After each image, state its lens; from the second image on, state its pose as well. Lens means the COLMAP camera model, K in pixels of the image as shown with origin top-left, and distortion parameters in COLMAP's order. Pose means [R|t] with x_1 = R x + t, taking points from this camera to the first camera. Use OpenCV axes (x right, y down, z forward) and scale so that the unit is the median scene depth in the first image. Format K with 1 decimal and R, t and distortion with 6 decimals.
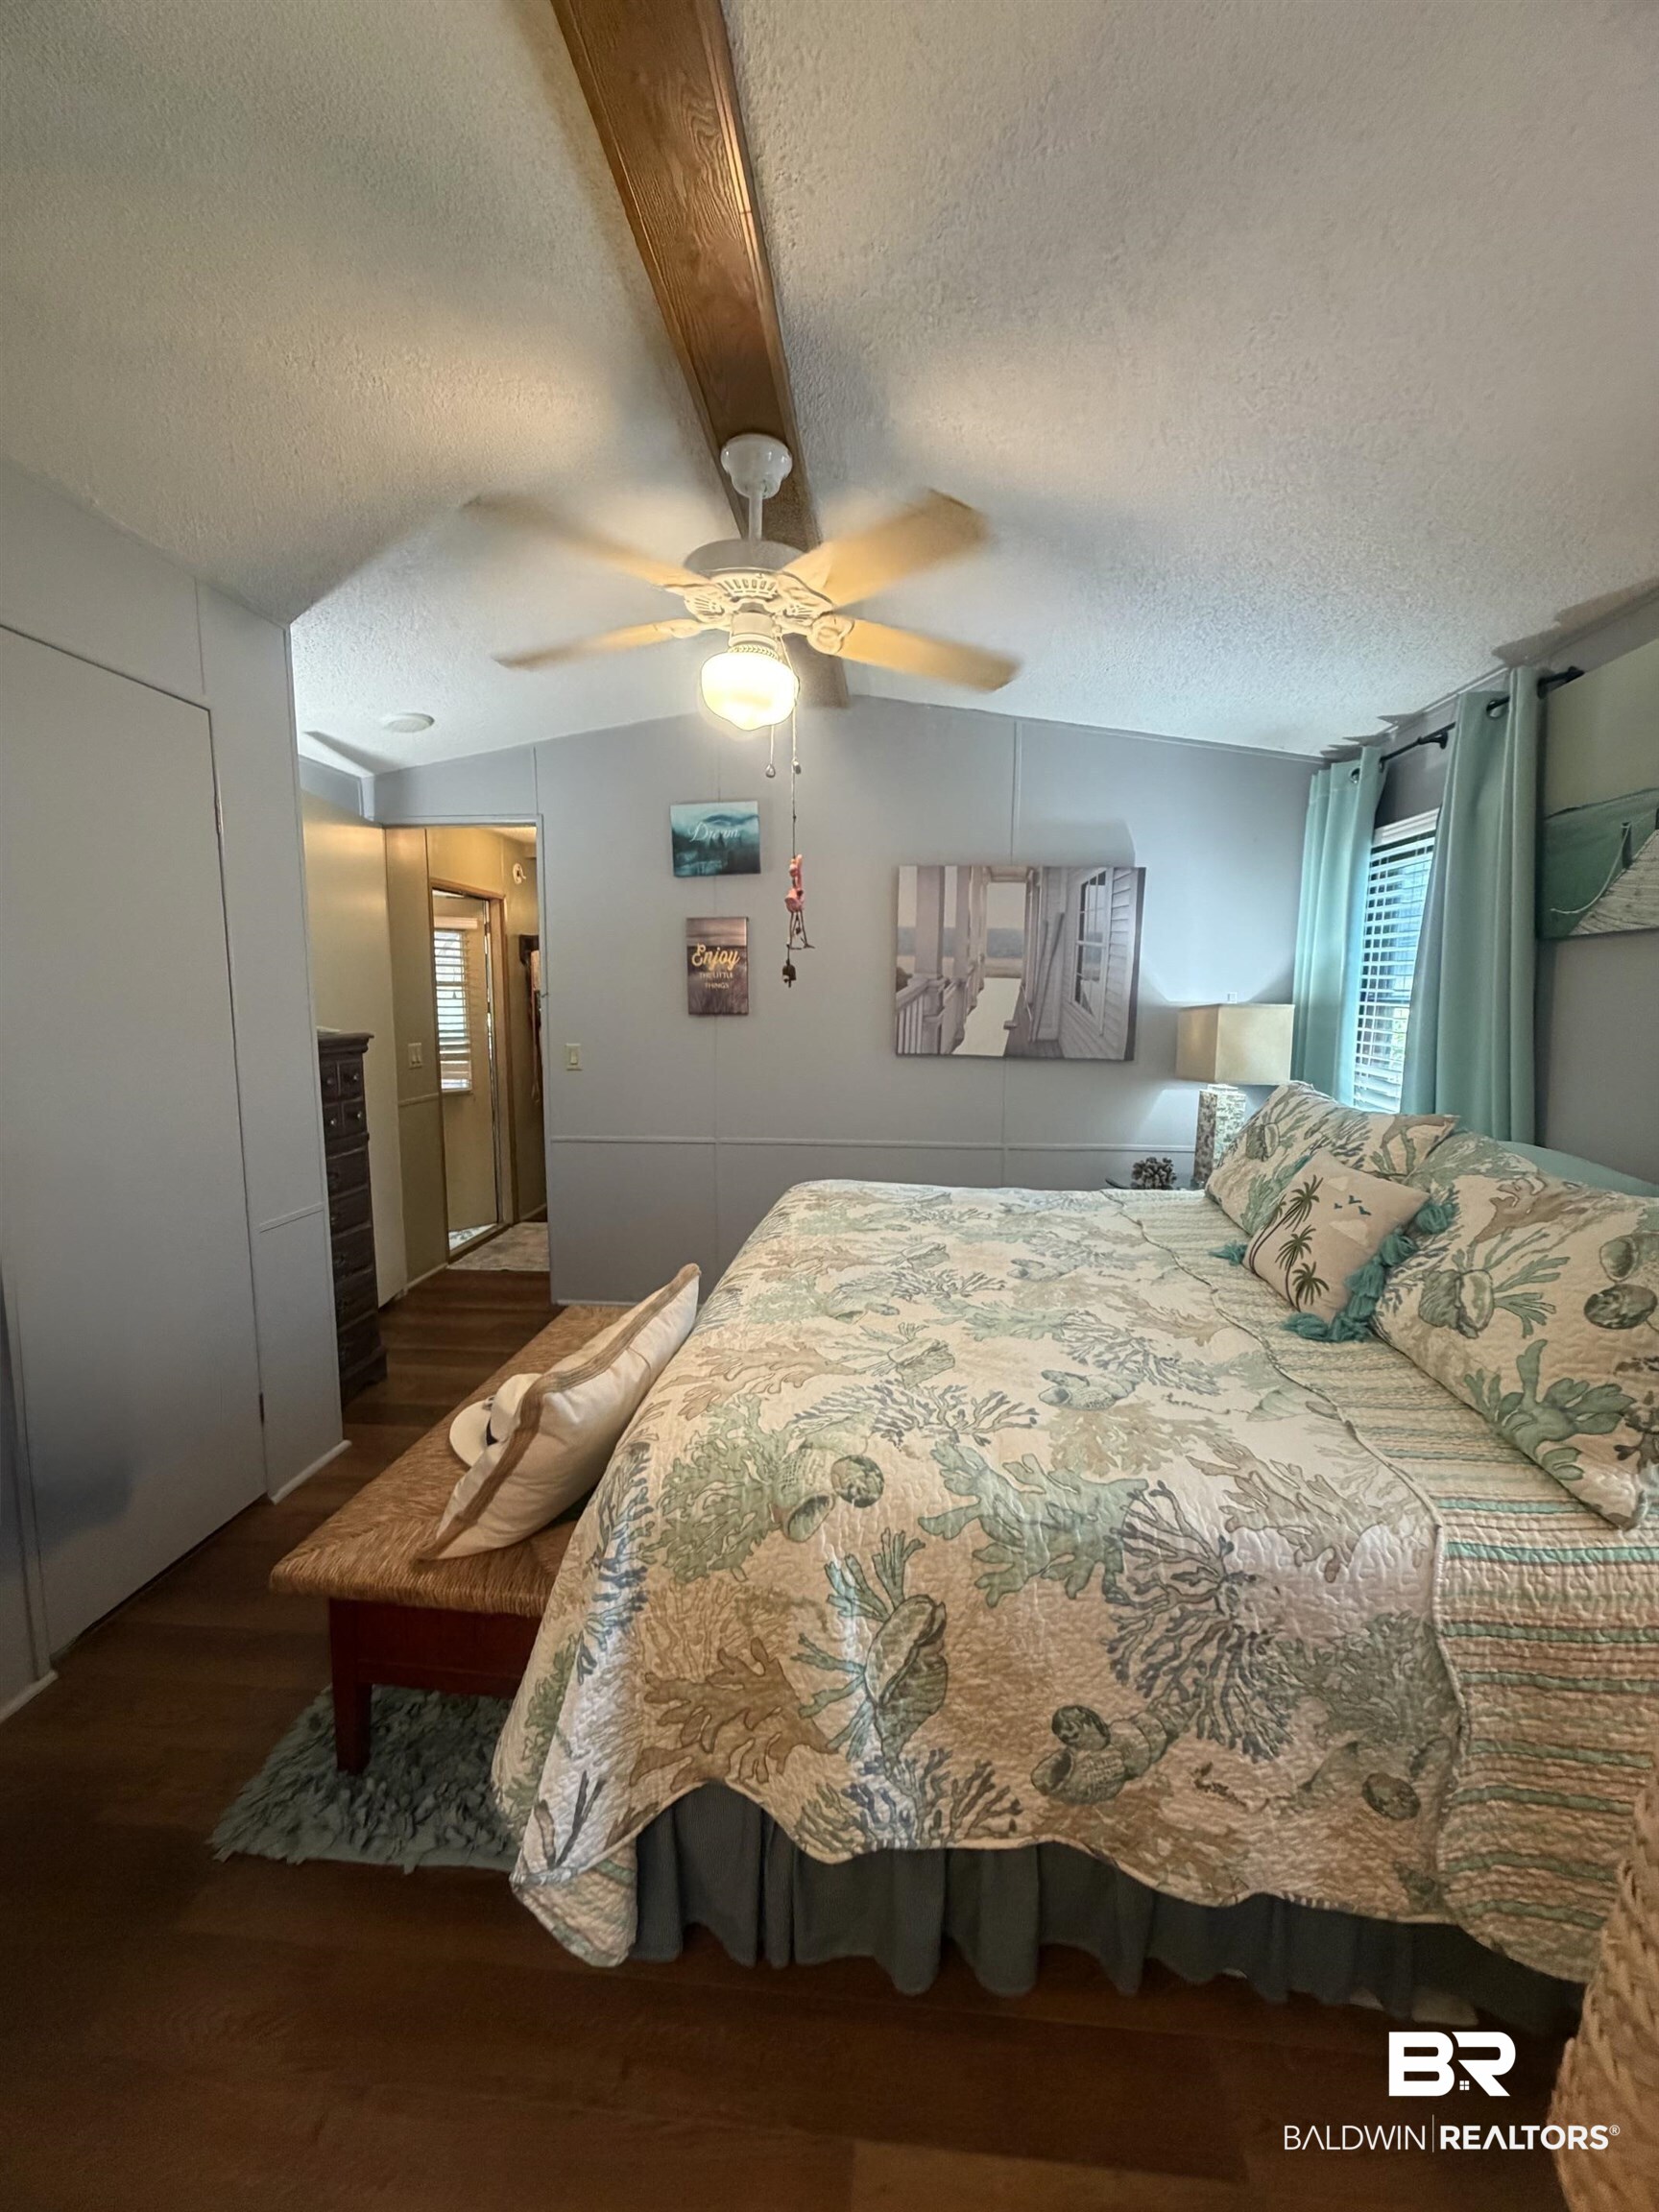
lens RADIAL K [[879.5, 0, 831.0], [0, 879.5, 1102.2], [0, 0, 1]] dist [0.000760, 0.000157]
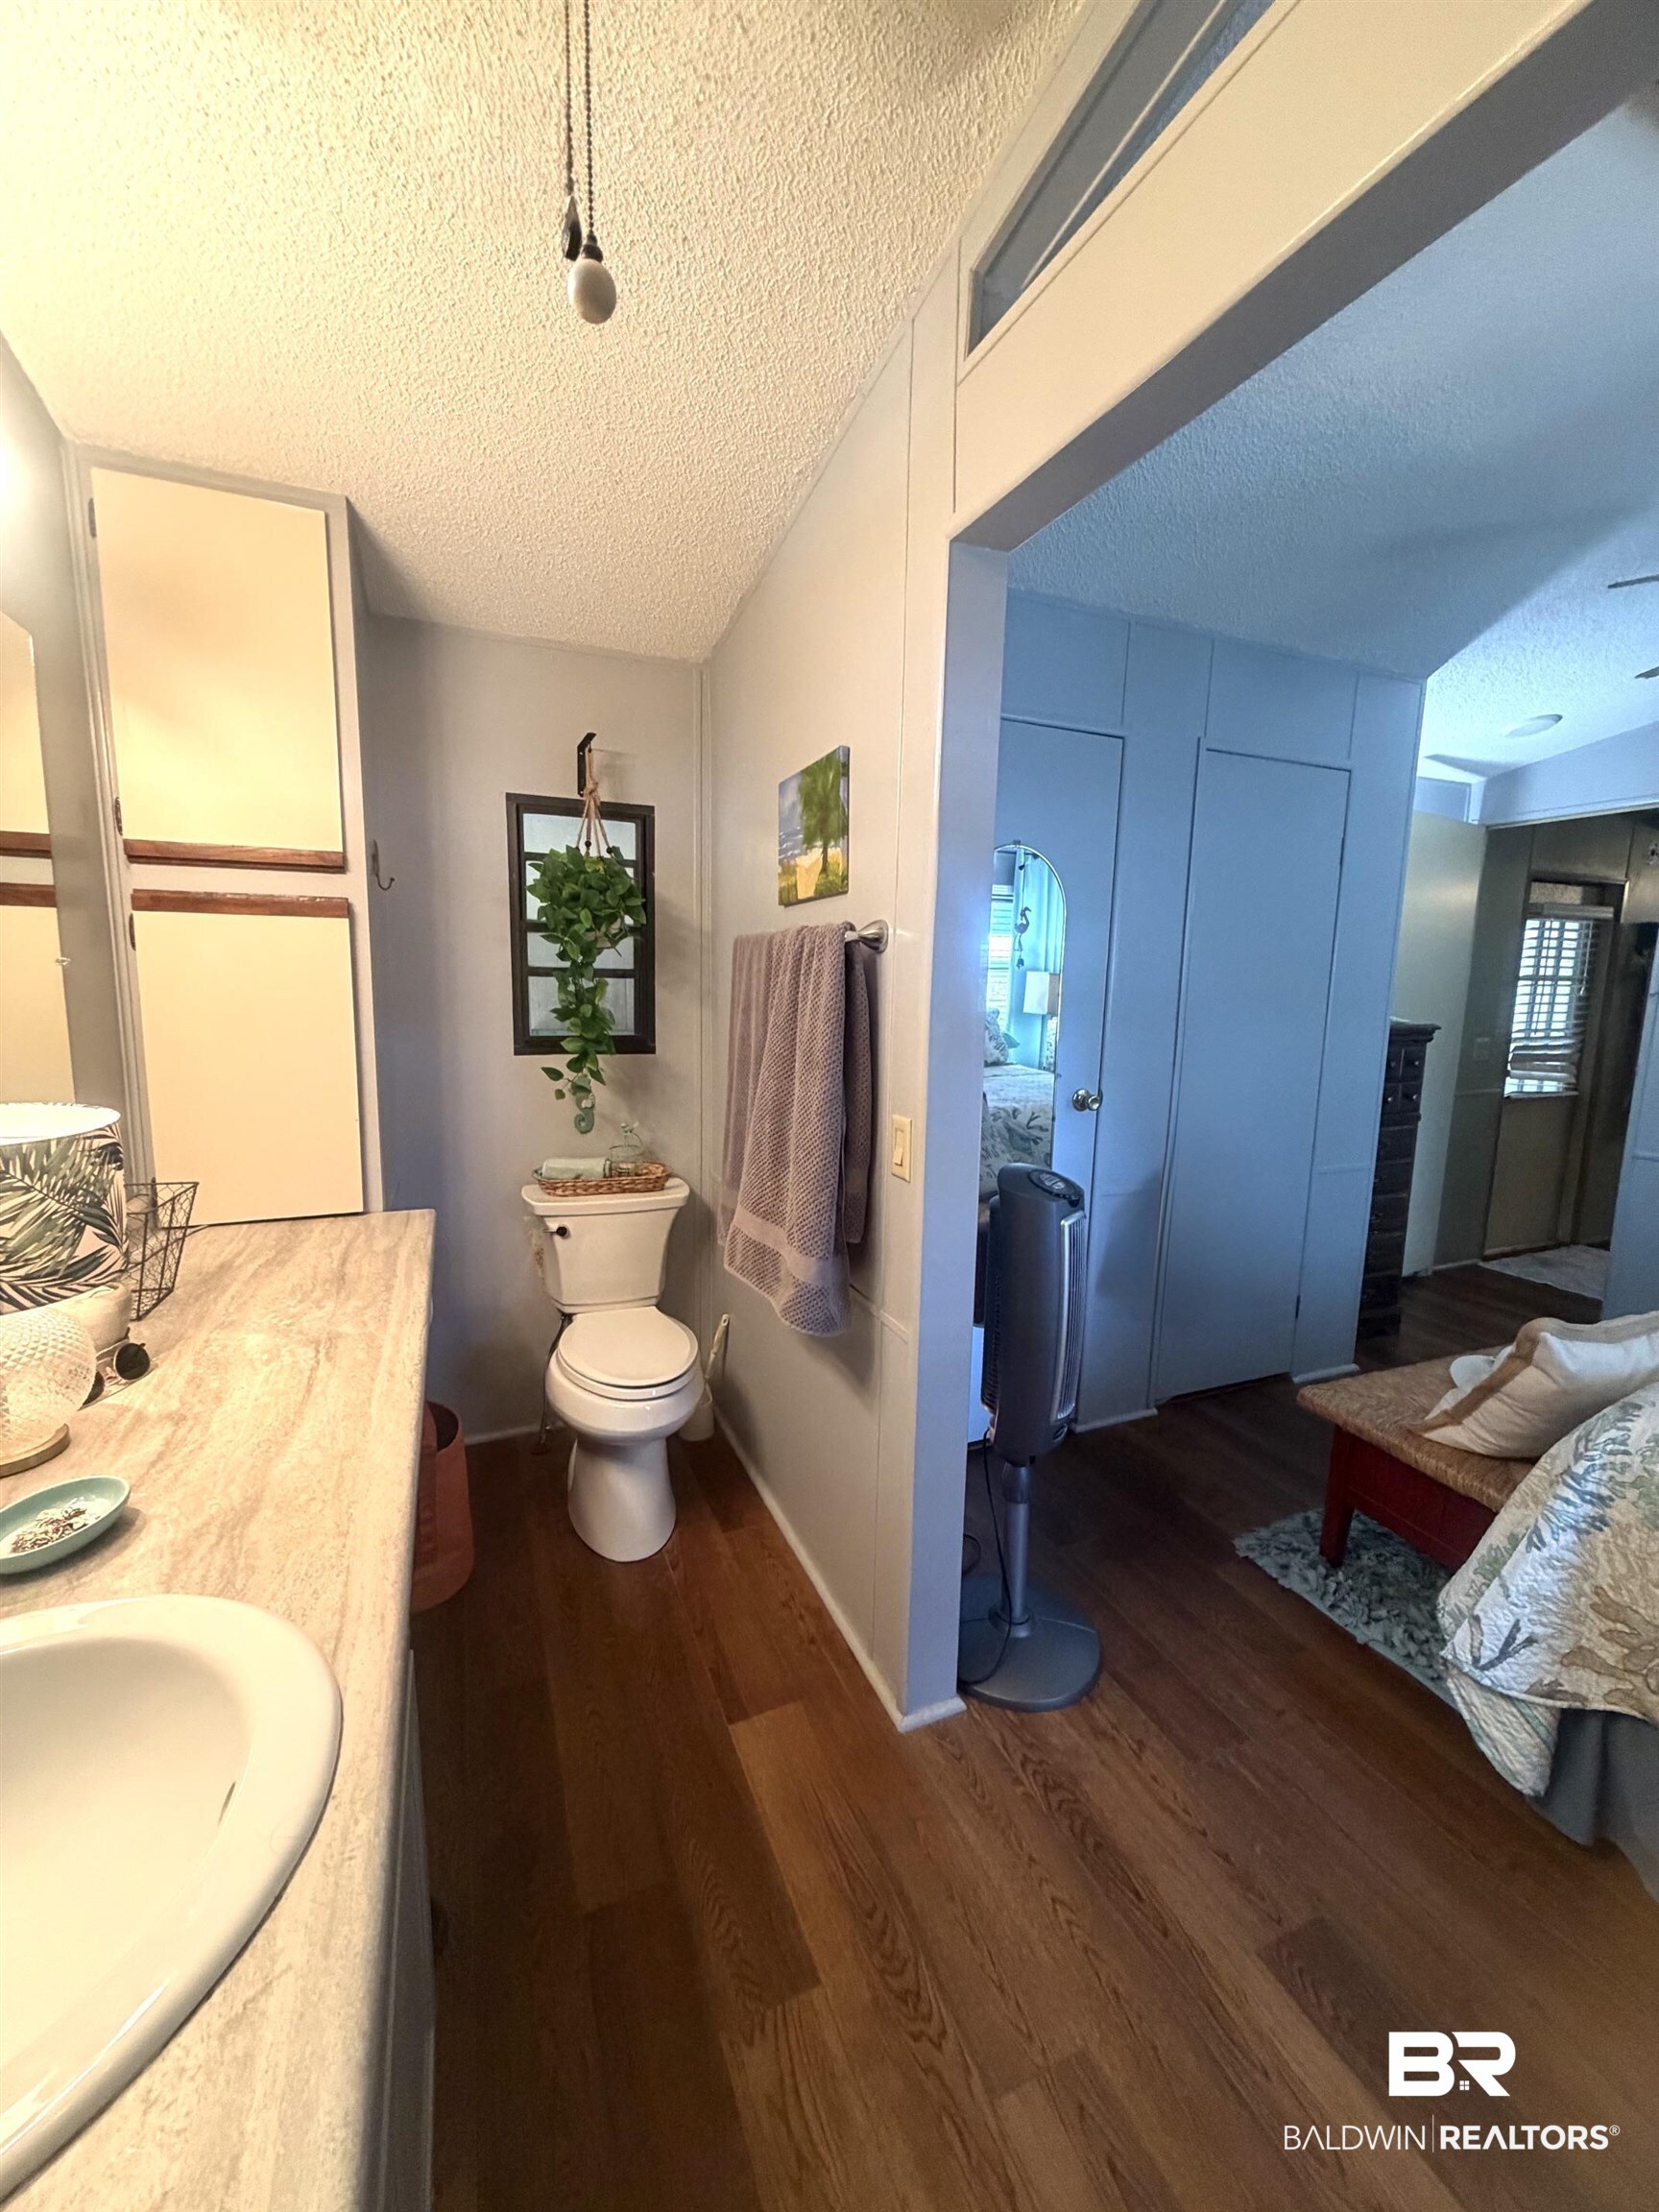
lens RADIAL K [[879.5, 0, 831.5], [0, 879.5, 1096.2], [0, 0, 1]] dist [0.000760, 0.000157]
pose [[0.467493, 0.128901, -0.874548, 0.205471], [-0.123114, 0.989164, 0.079984, 0.033420], [0.875382, 0.070277, 0.478297, -0.397583]]
